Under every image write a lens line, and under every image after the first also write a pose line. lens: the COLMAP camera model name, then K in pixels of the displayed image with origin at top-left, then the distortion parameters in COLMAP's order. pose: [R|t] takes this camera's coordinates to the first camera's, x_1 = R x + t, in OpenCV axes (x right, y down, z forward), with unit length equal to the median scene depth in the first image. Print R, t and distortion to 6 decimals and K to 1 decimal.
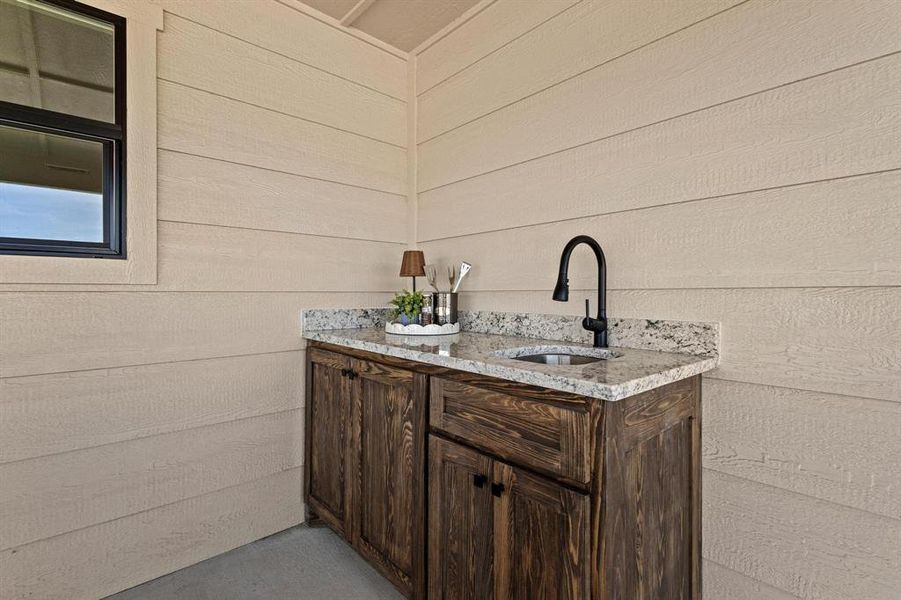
lens RADIAL K [[414.4, 0, 450.5], [0, 414.4, 300.0], [0, 0, 1]] dist [0.002588, 0.000370]
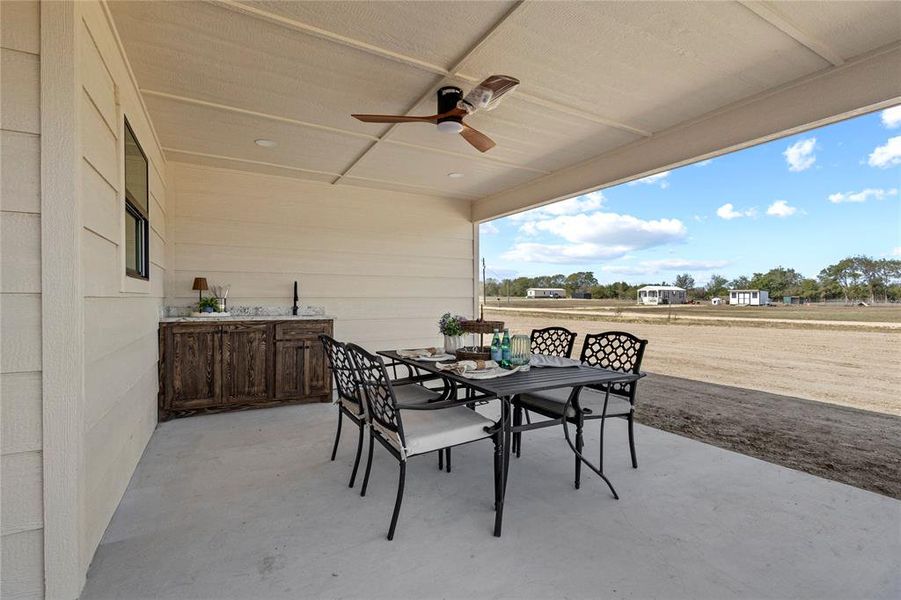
lens RADIAL K [[411.9, 0, 449.7], [0, 411.9, 298.1], [0, 0, 1]] dist [0.001517, 0.000175]
pose [[0.243728, -0.003111, 0.969839, -2.511083], [0.010416, 0.999946, 0.000590, -0.008112], [-0.969788, 0.009958, 0.243747, -0.976107]]
